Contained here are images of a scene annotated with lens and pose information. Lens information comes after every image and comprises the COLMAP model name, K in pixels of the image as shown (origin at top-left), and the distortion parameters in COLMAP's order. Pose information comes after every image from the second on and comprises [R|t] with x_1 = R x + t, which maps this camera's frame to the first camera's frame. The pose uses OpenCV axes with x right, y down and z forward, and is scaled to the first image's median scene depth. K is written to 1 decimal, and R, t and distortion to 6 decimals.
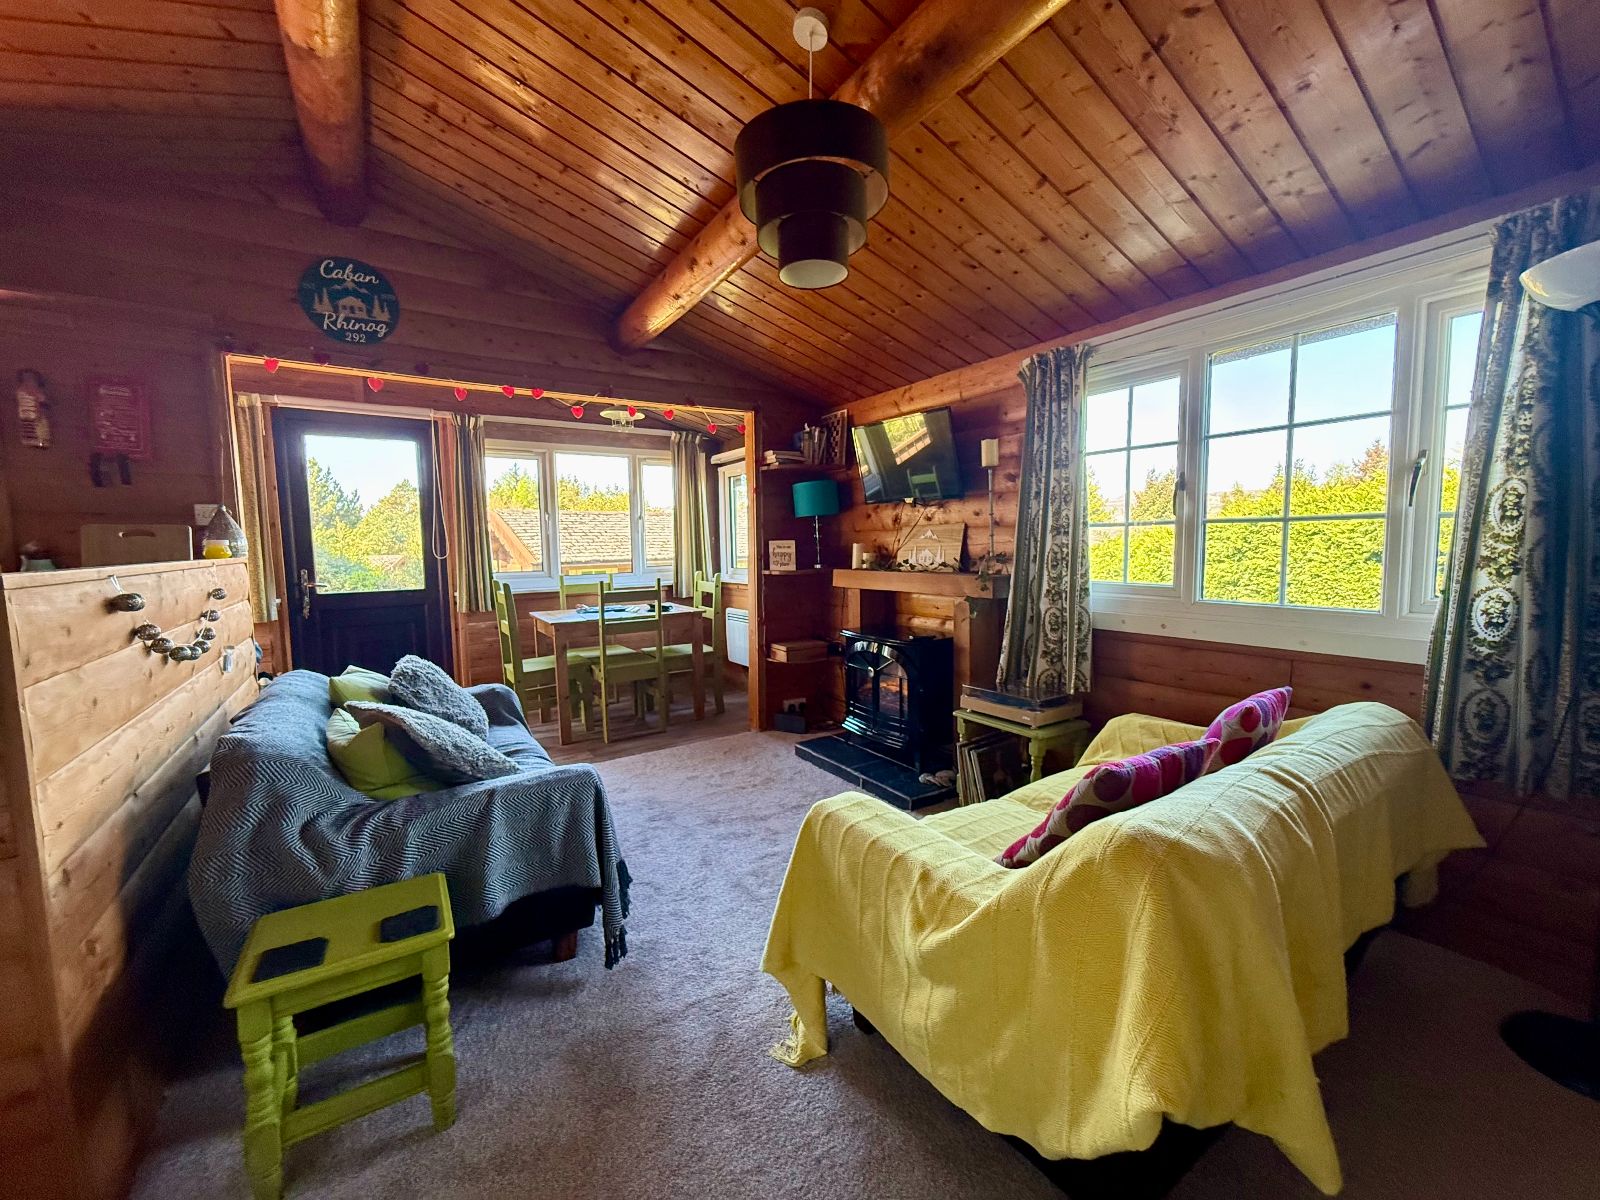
lens RADIAL K [[649.1, 0, 798.2], [0, 649.1, 604.3], [0, 0, 1]] dist [0.003303, -0.000204]
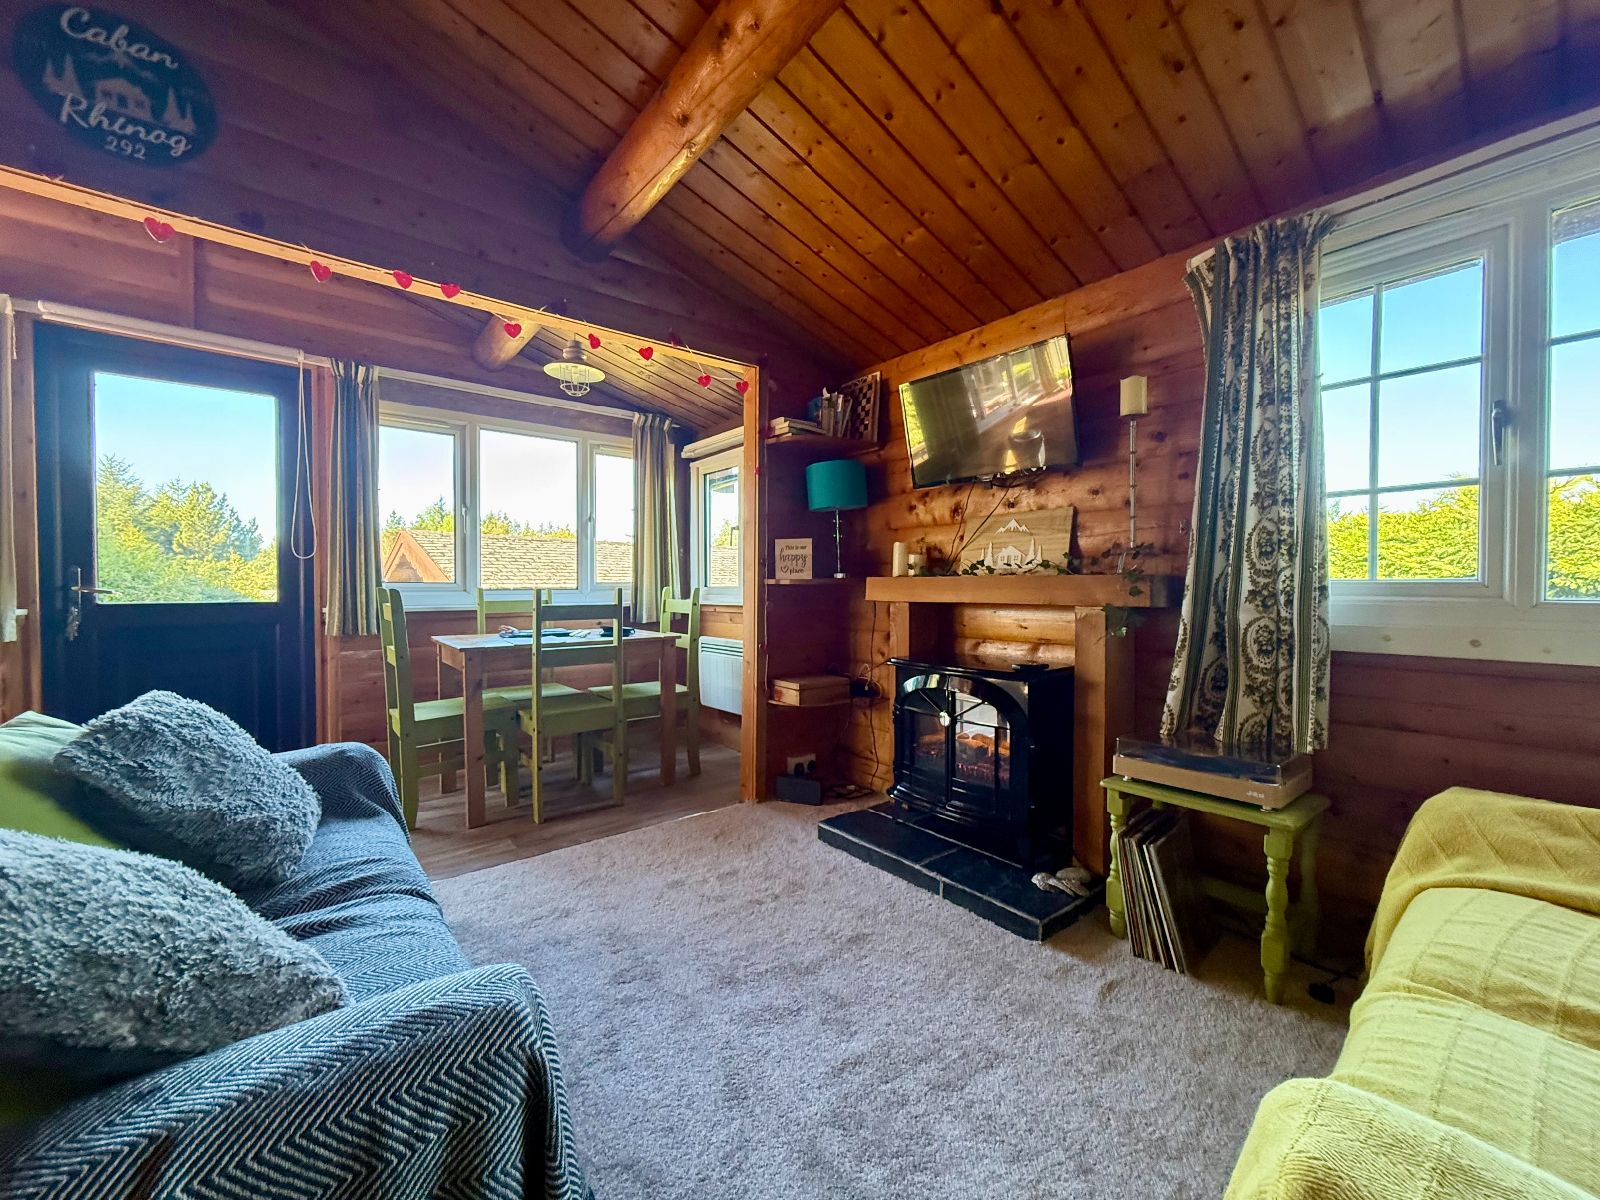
lens RADIAL K [[649.1, 0, 802.9], [0, 649.1, 598.9], [0, 0, 1]] dist [0.003303, -0.000204]
pose [[0.994541, 0.014564, 0.103327, -0.103472], [-0.006648, 0.997044, -0.076547, 0.030359], [-0.104136, 0.075442, 0.991698, 0.311939]]
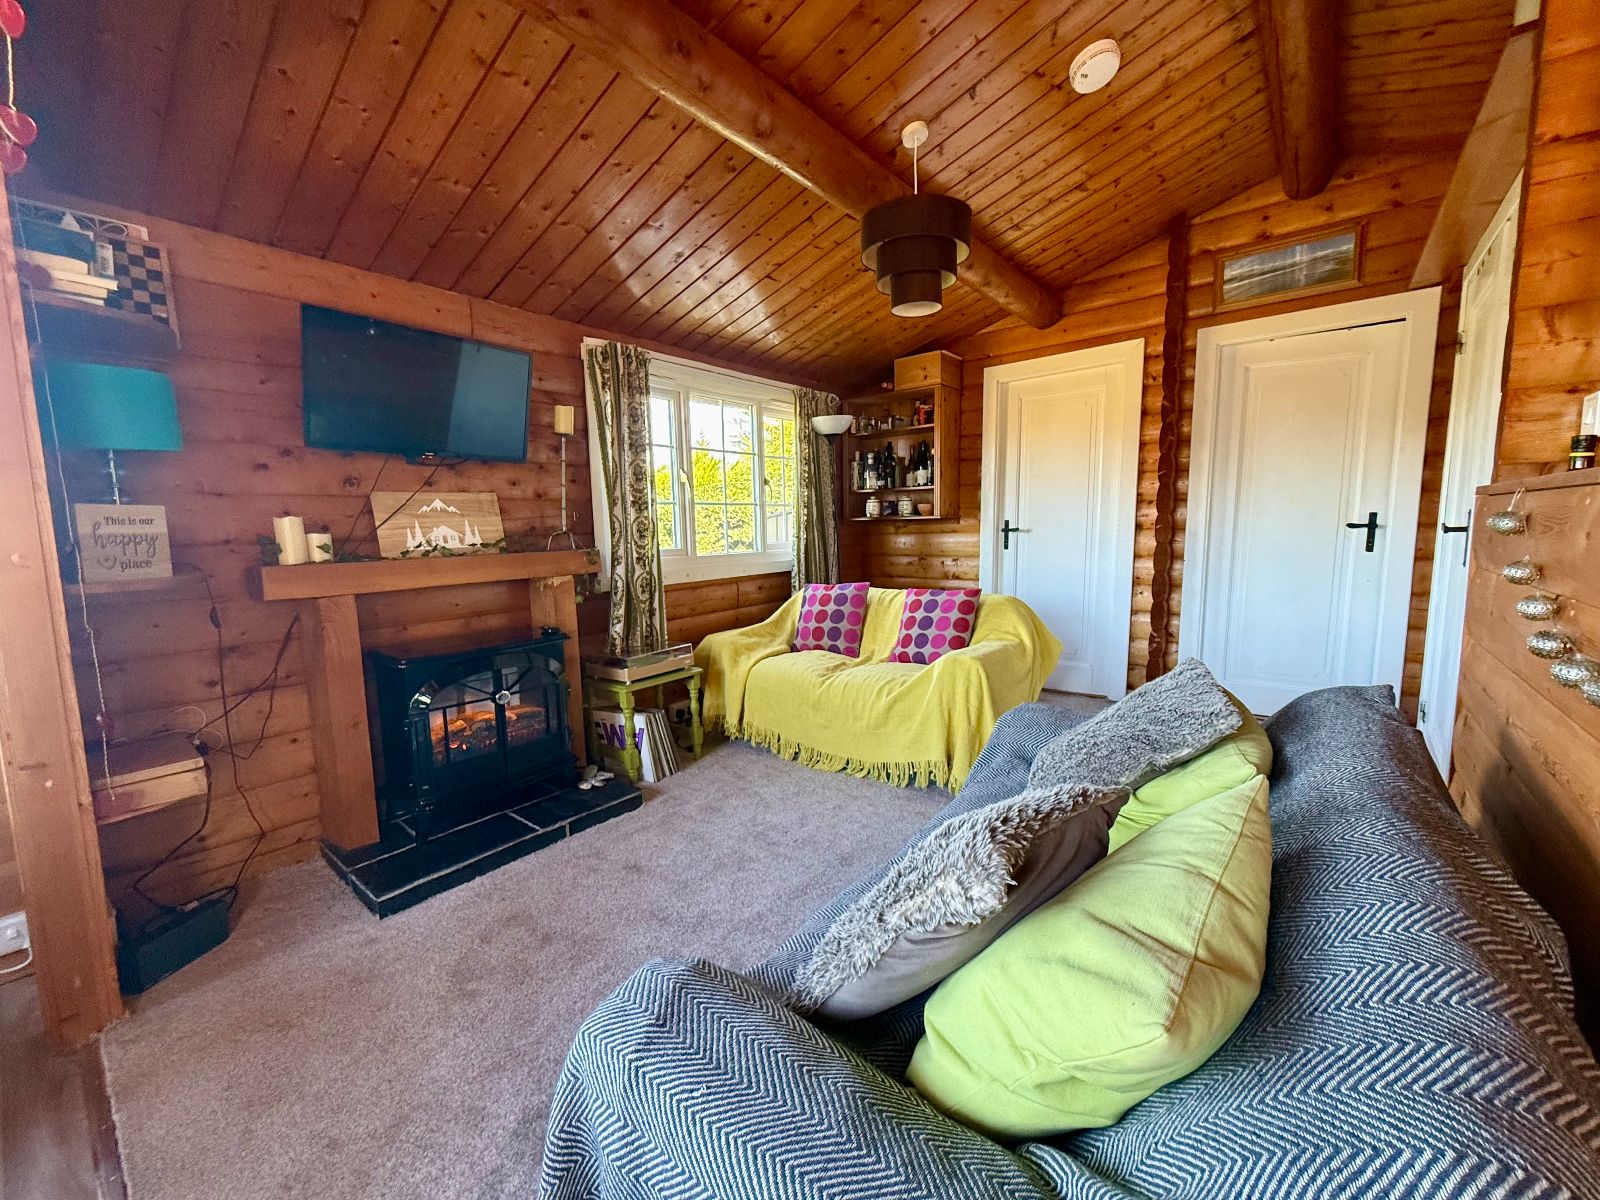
lens RADIAL K [[649.1, 0, 798.0], [0, 649.1, 598.3], [0, 0, 1]] dist [0.003303, -0.000204]
pose [[-0.313691, -0.085874, 0.945634, -0.615249], [0.117377, 0.984757, 0.128363, -0.051170], [-0.942242, 0.151262, -0.298830, 0.848431]]
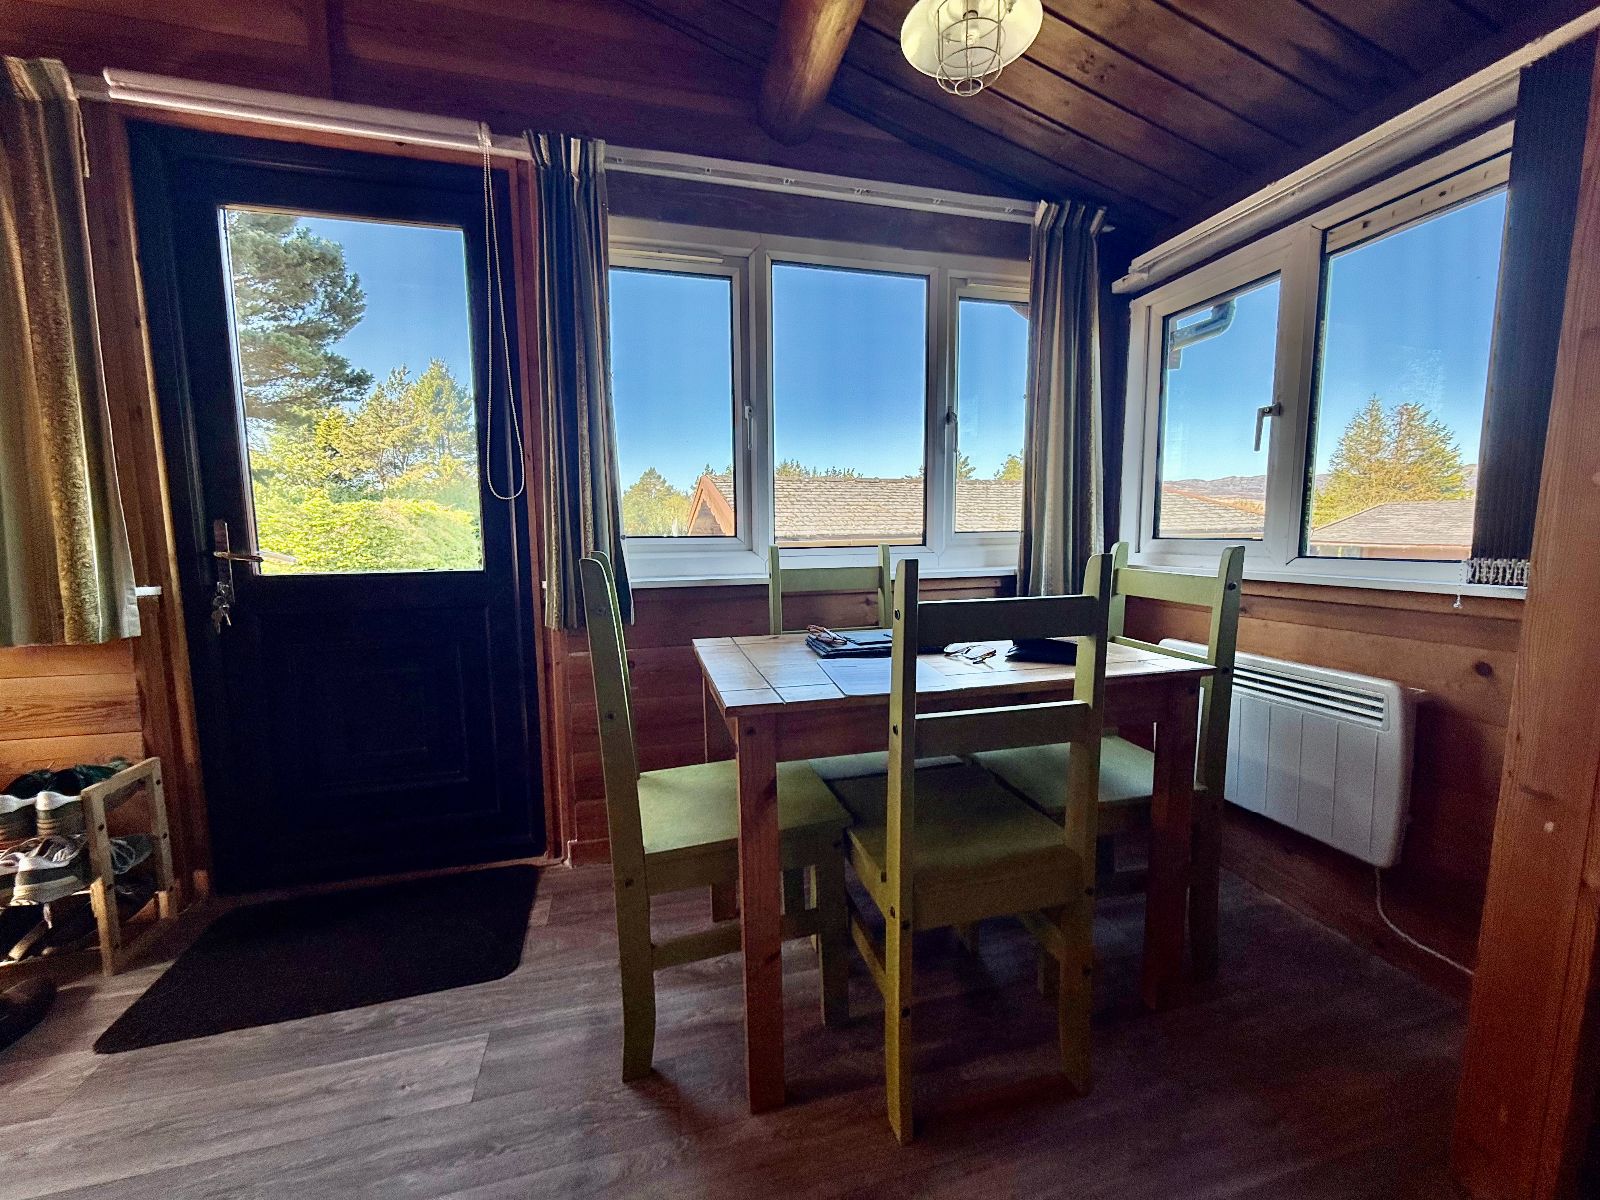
lens RADIAL K [[649.1, 0, 802.9], [0, 649.1, 601.2], [0, 0, 1]] dist [0.003303, -0.000204]
pose [[0.950358, 0.040886, -0.308461, -0.298657], [-0.035071, 0.999088, 0.024375, -0.028134], [0.309177, -0.012347, 0.950925, 0.839511]]
